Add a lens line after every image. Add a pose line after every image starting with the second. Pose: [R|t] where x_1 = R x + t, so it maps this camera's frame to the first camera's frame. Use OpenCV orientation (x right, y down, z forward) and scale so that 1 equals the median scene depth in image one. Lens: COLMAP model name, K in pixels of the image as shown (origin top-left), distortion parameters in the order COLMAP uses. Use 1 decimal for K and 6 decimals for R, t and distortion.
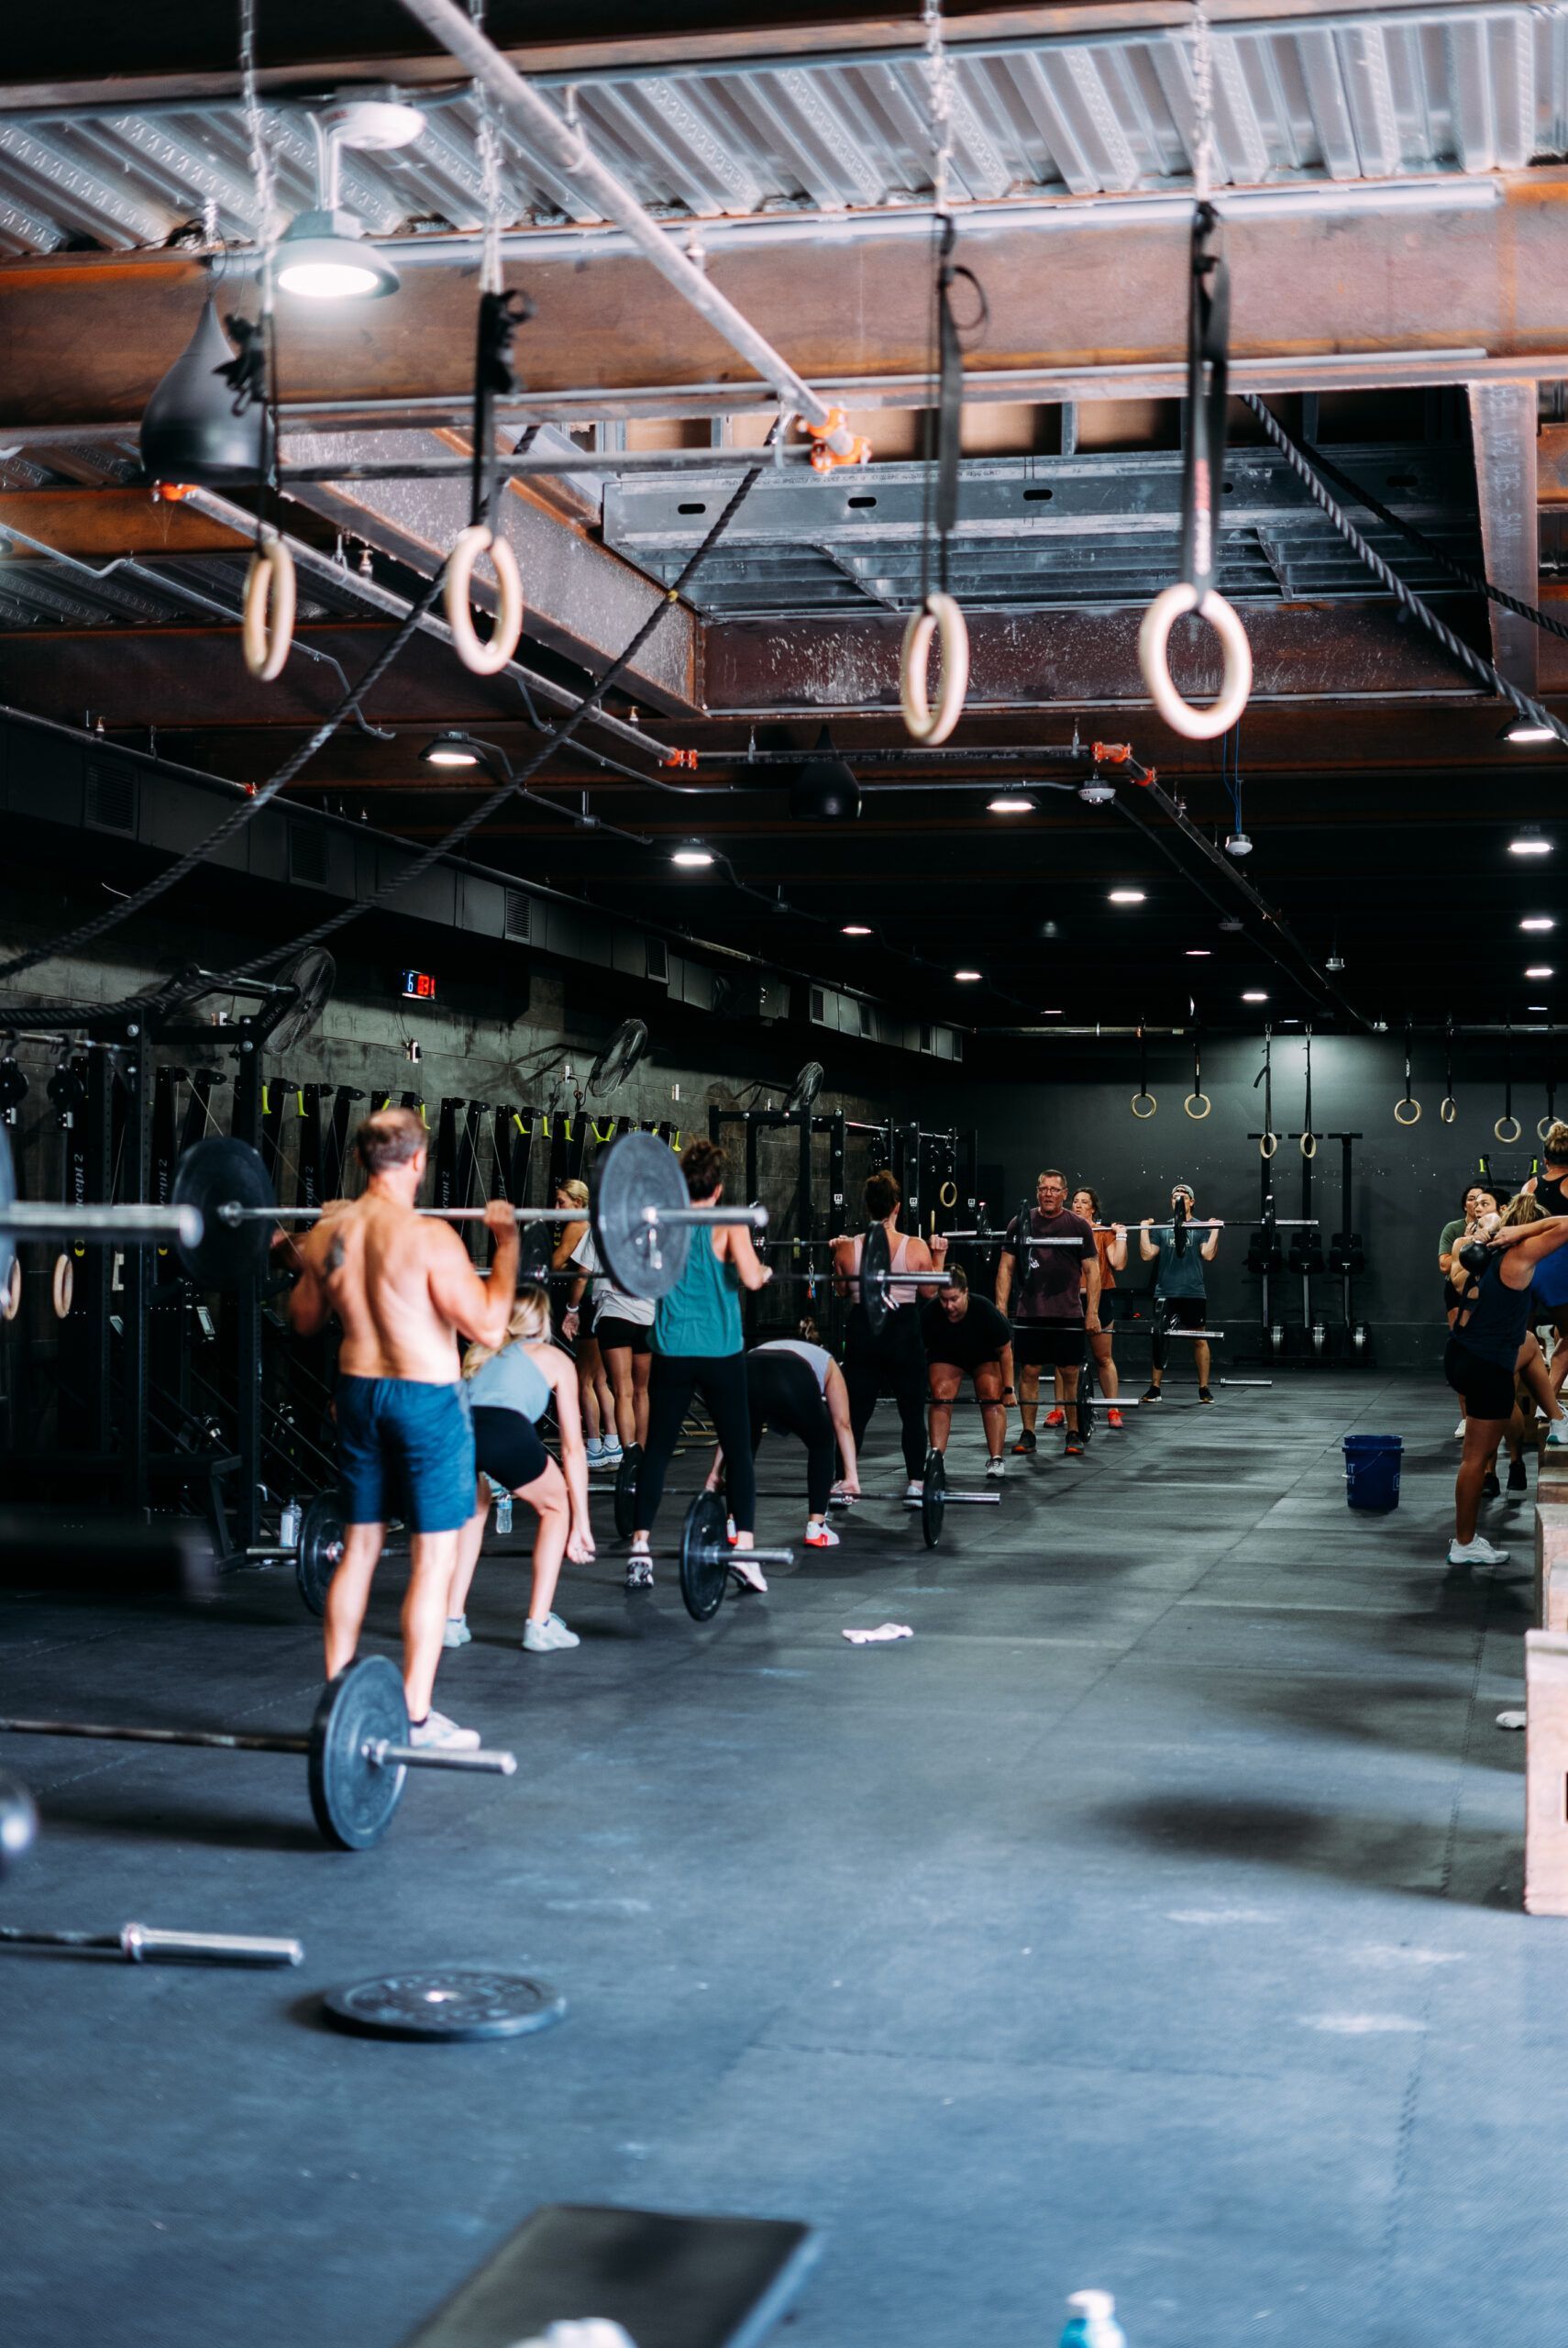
lens RADIAL K [[3358.2, 0, 784.0], [0, 3358.2, 1174.0], [0, 0, 1]] dist [-0.012256, -0.073112]
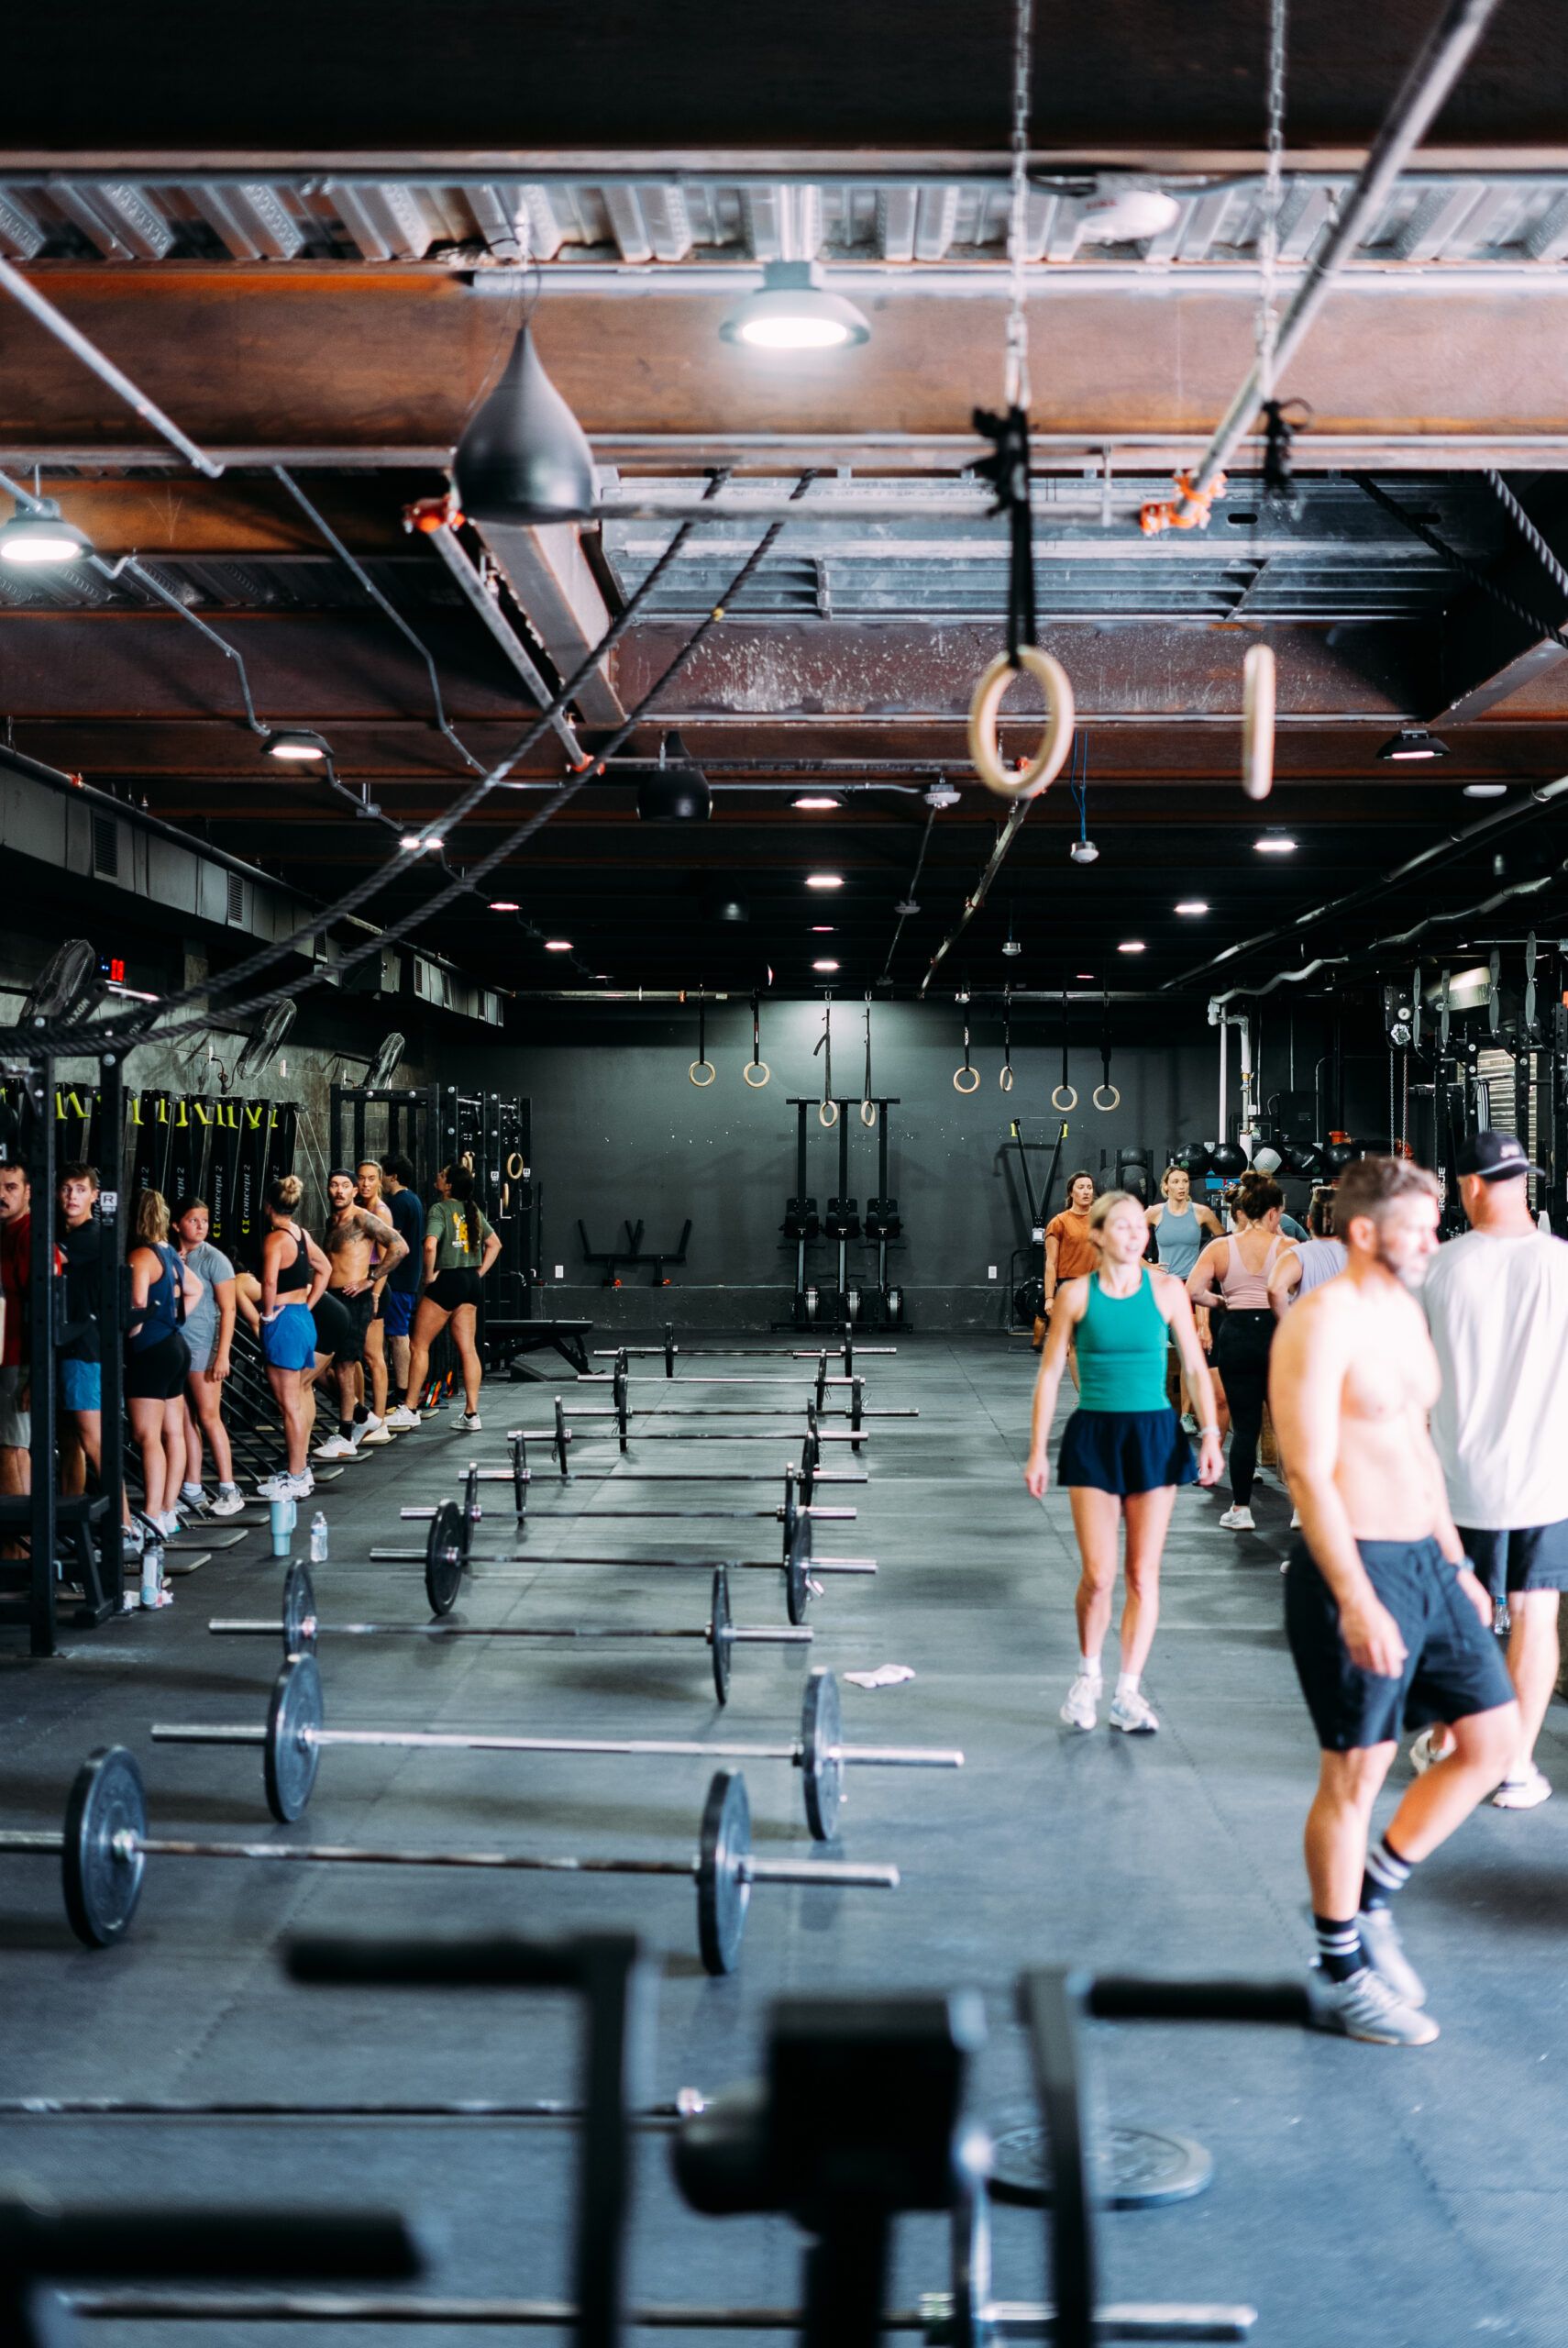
lens RADIAL K [[3414.6, 0, 784.0], [0, 3414.6, 1174.0], [0, 0, 1]] dist [-0.028188, 0.046229]
pose [[0.979331, -0.006308, 0.202165, -0.172885], [0.002362, 0.999802, 0.019753, -0.025327], [-0.202249, -0.018867, 0.979152, 0.029355]]
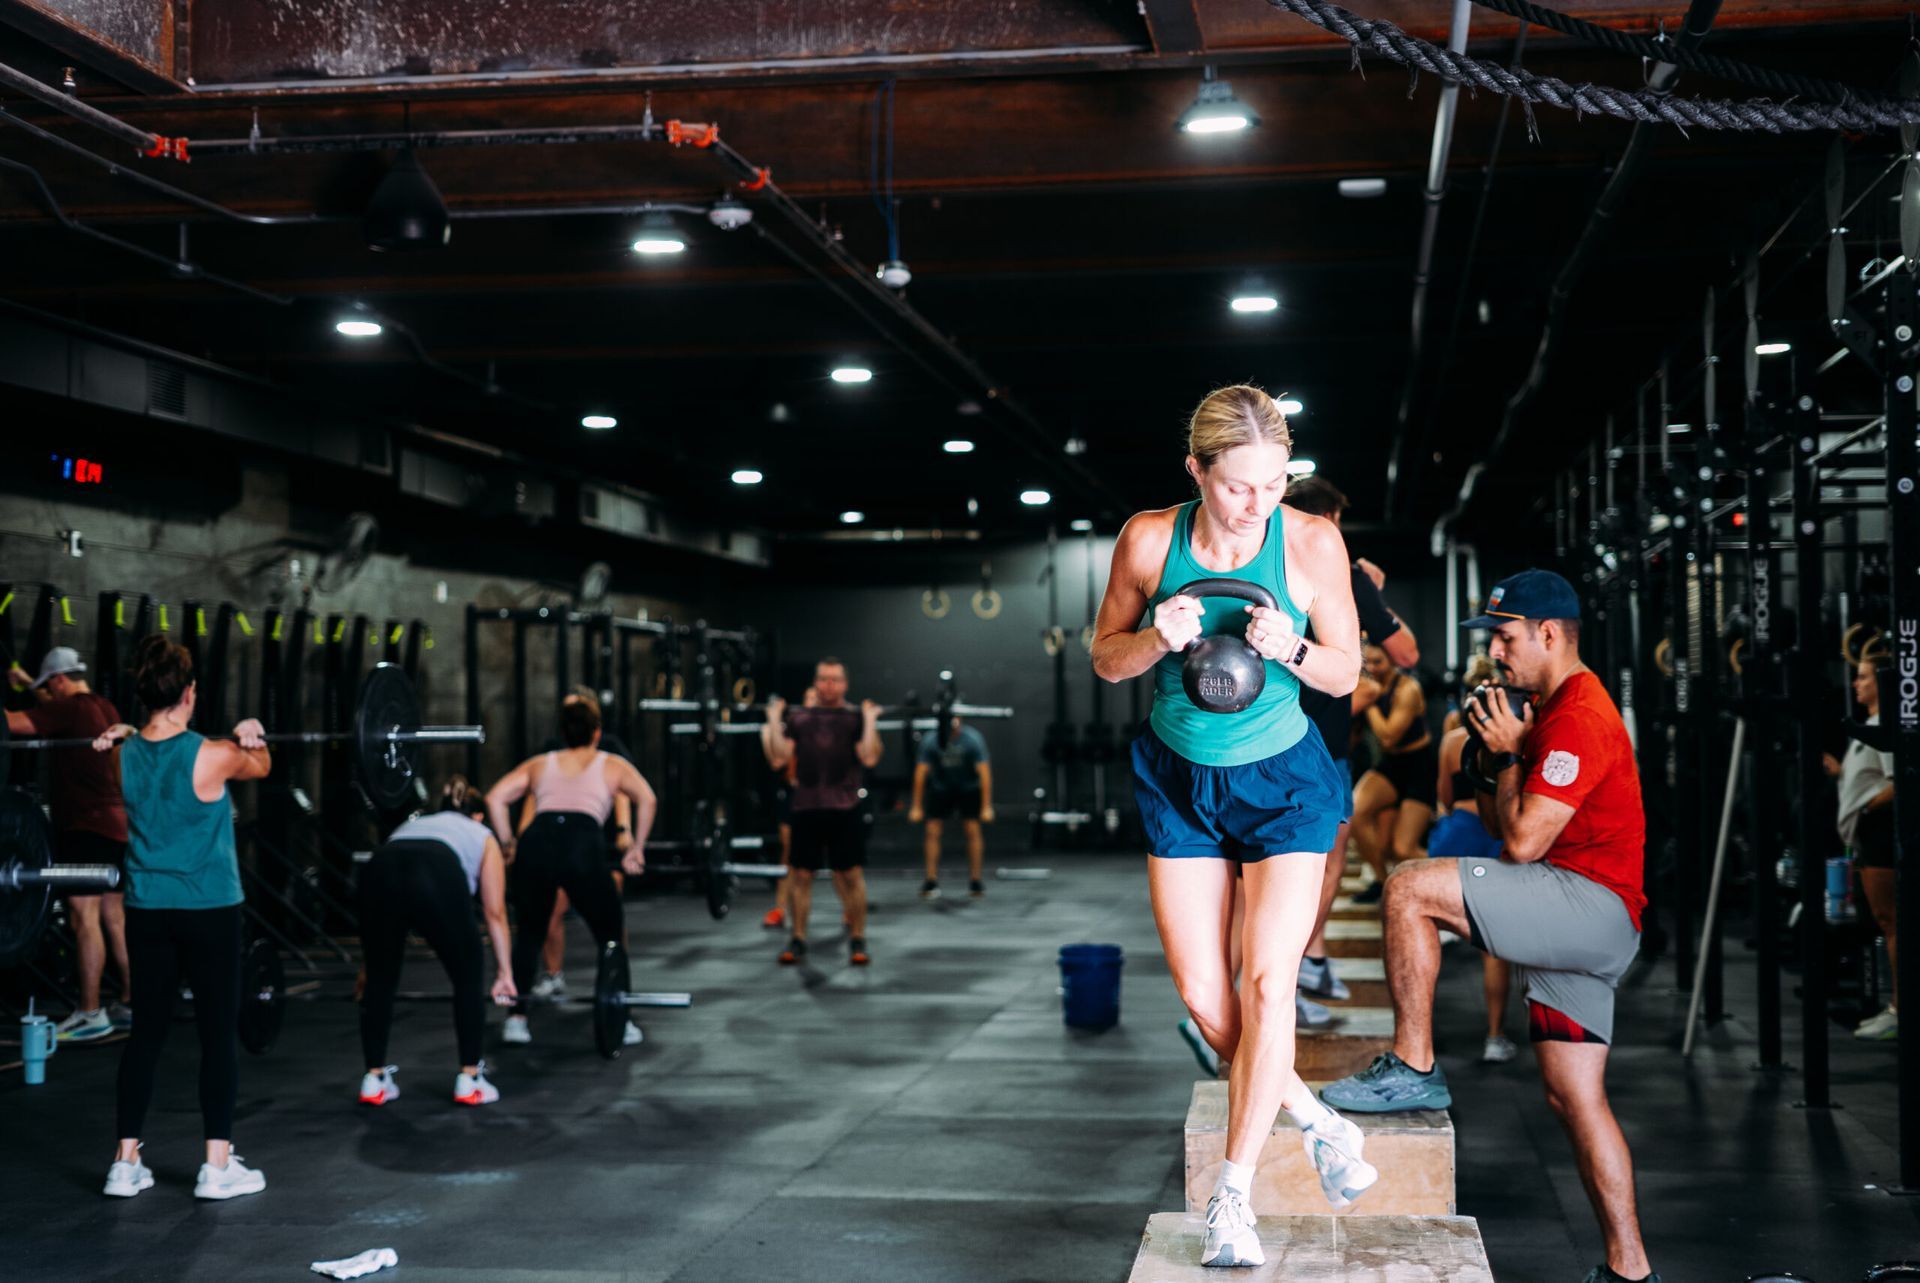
lens RADIAL K [[2792.5, 0, 960.0], [0, 2792.5, 641.5], [0, 0, 1]] dist [-0.028188, 0.046229]
pose [[0.996455, -0.013726, 0.083005, 0.101141], [0.014845, 0.999807, -0.012885, 0.006030], [-0.082812, 0.014071, 0.996466, 0.317465]]
